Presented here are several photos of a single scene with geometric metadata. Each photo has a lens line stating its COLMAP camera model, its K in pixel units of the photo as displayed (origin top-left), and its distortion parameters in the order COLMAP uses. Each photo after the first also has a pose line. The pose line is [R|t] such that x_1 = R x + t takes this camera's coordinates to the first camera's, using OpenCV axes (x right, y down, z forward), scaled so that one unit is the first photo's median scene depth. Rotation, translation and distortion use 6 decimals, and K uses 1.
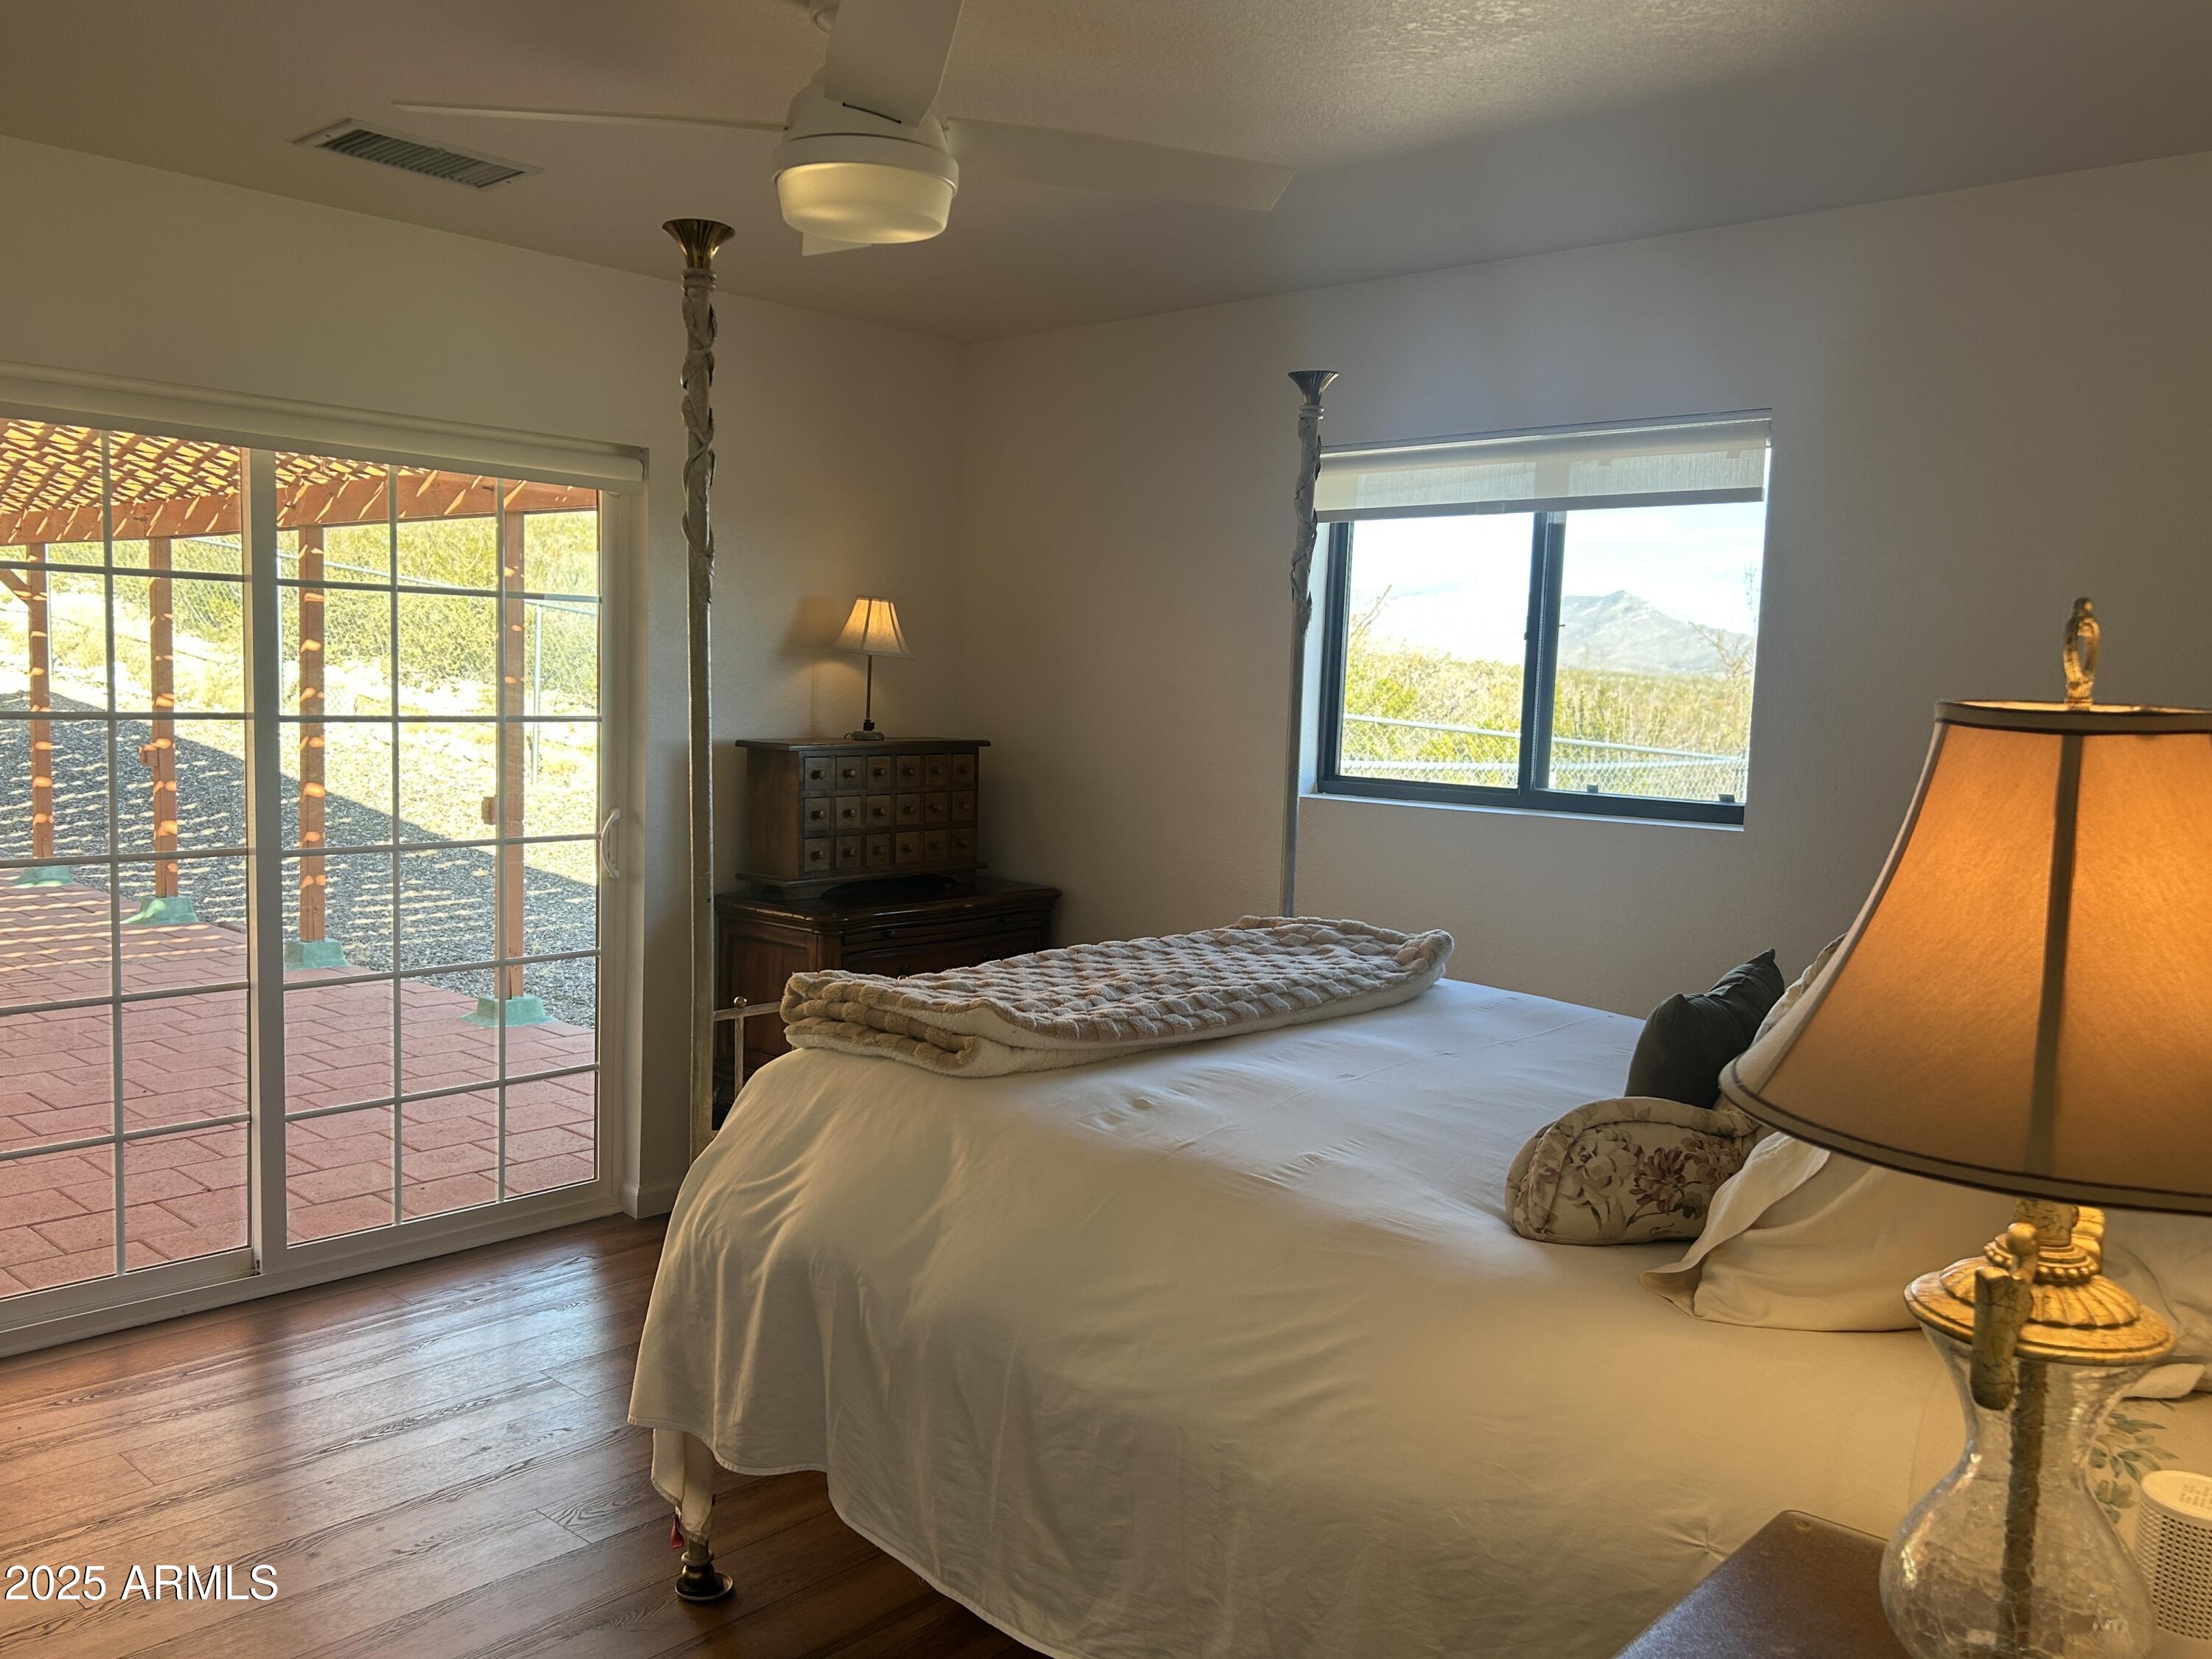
lens RADIAL K [[1742.9, 0, 1116.7], [0, 1742.9, 834.9], [0, 0, 1]] dist [0.055536, -0.052766]
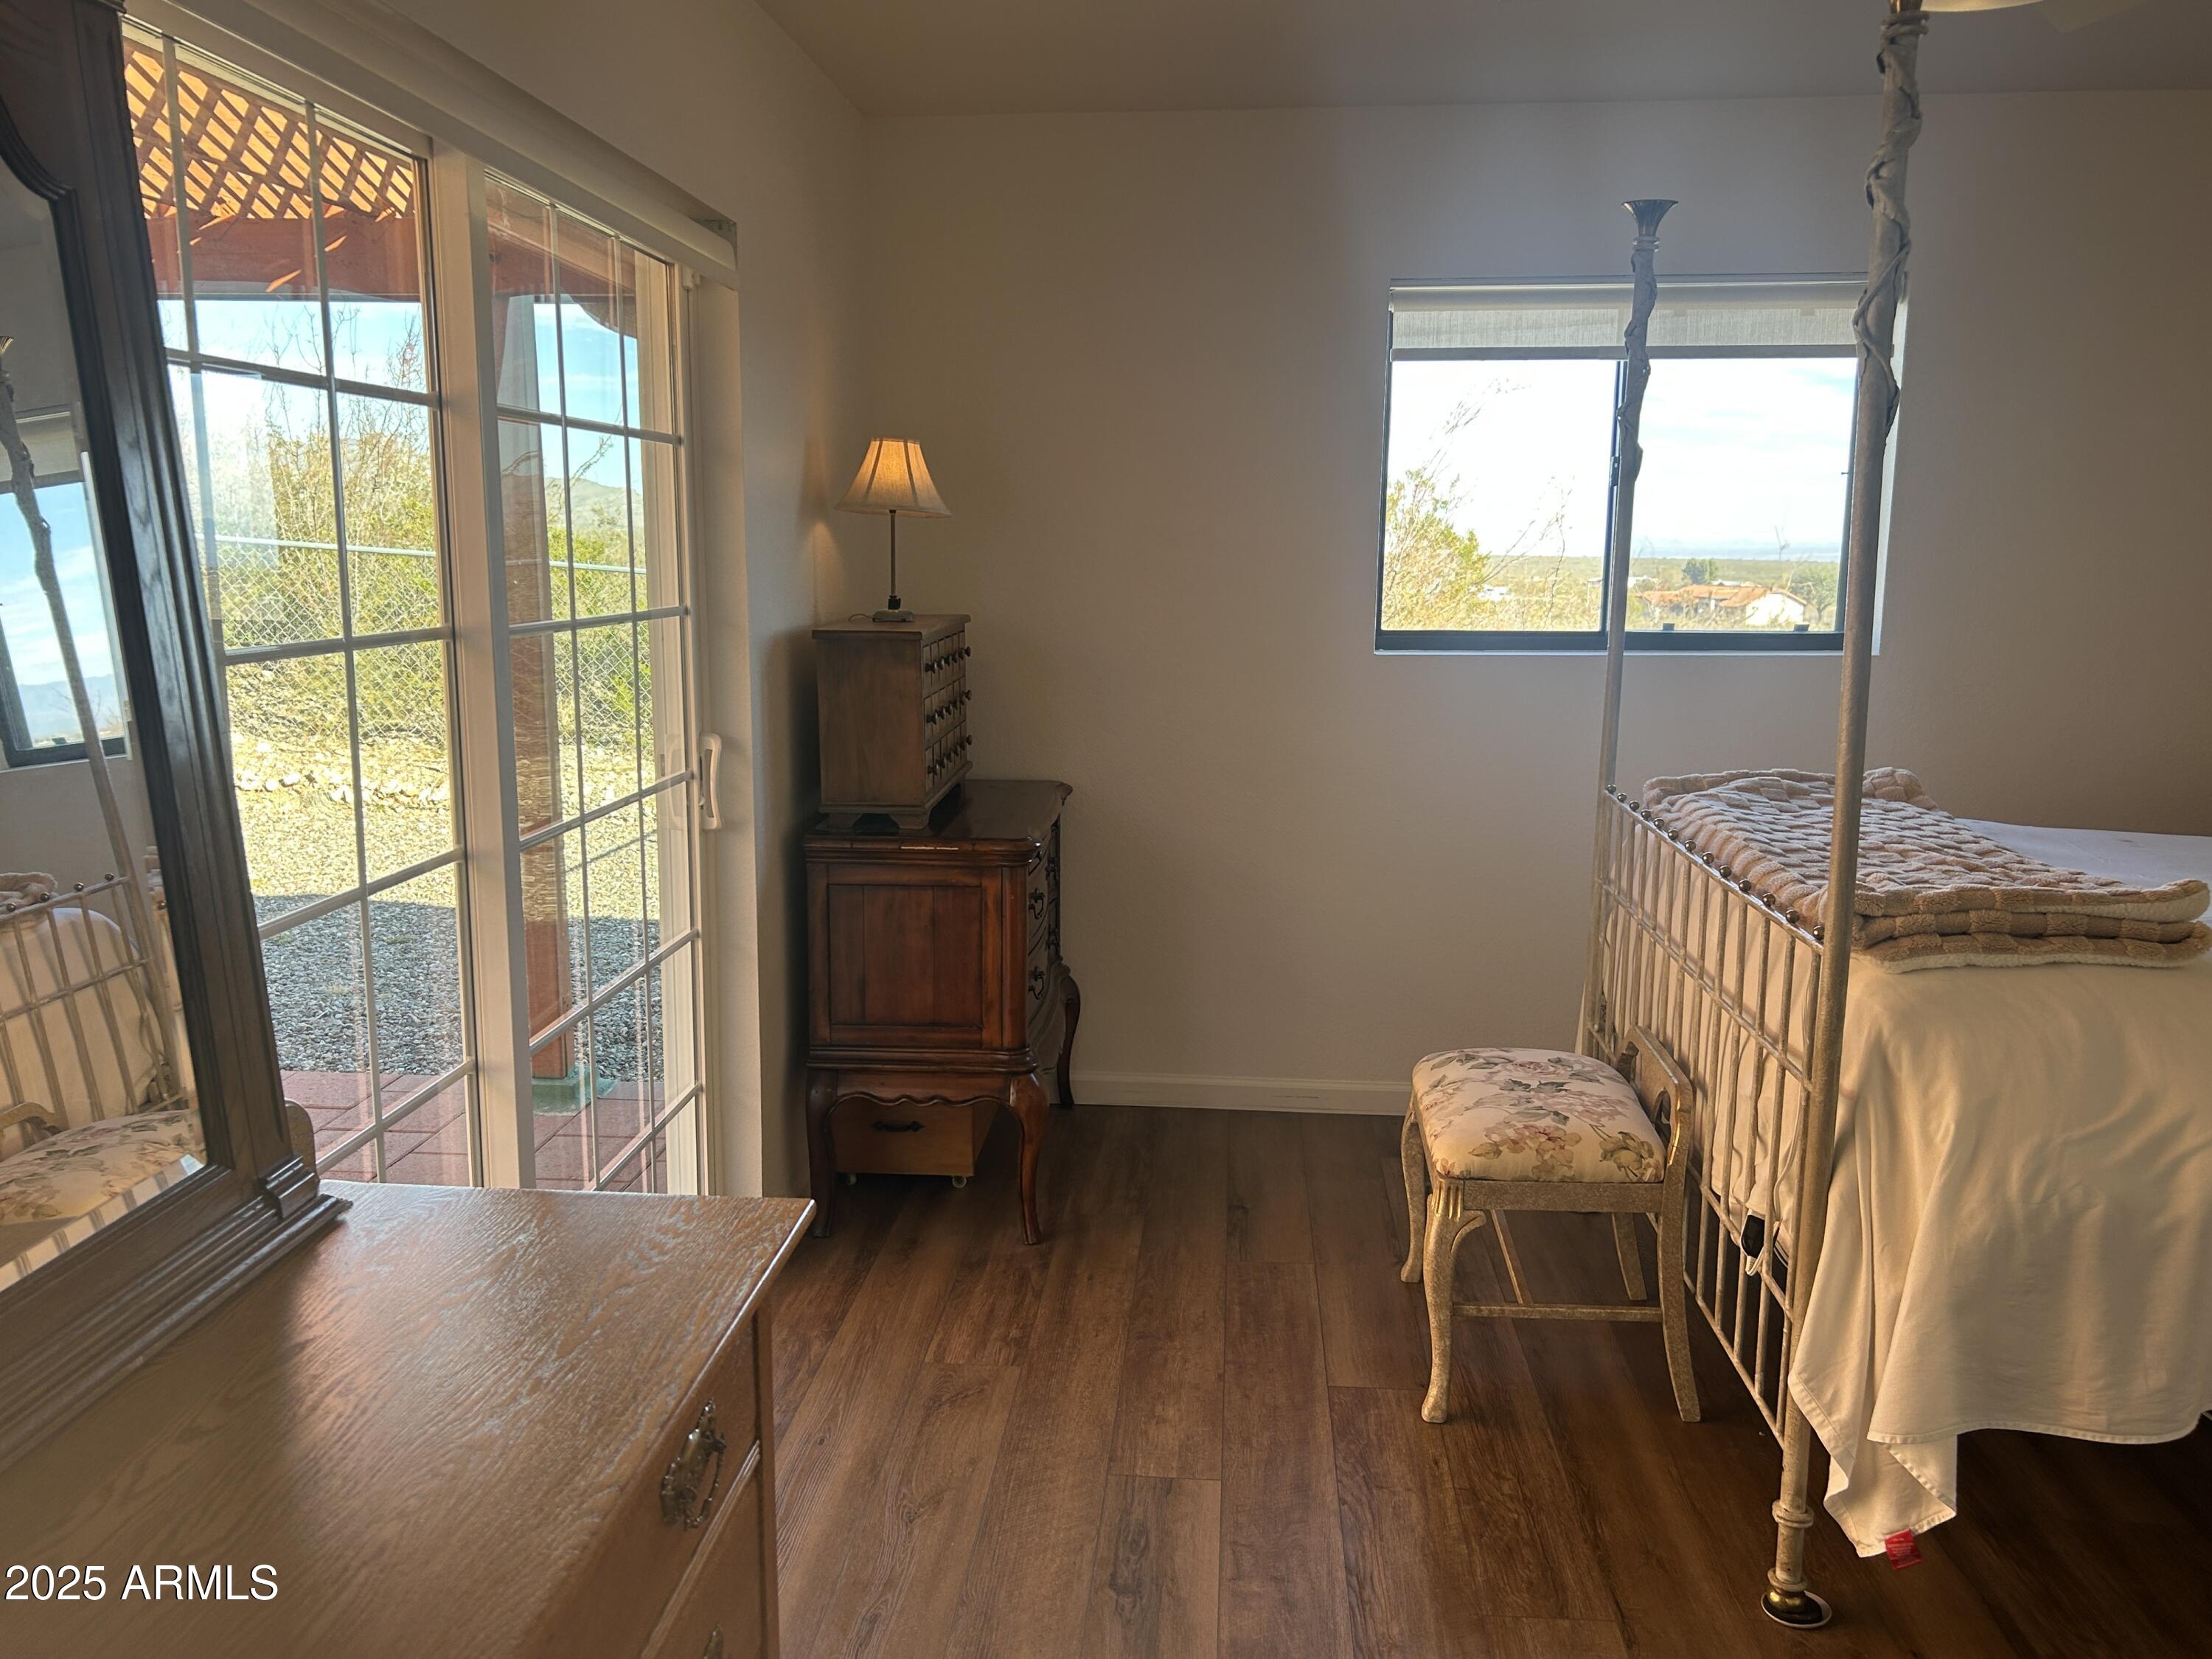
lens RADIAL K [[1742.9, 0, 1105.0], [0, 1742.9, 818.2], [0, 0, 1]] dist [0.055536, -0.052766]
pose [[0.797376, -0.121416, 0.591143, -0.644684], [0.073966, 0.991829, 0.103943, -0.047210], [-0.598933, -0.039157, 0.799841, 0.350958]]
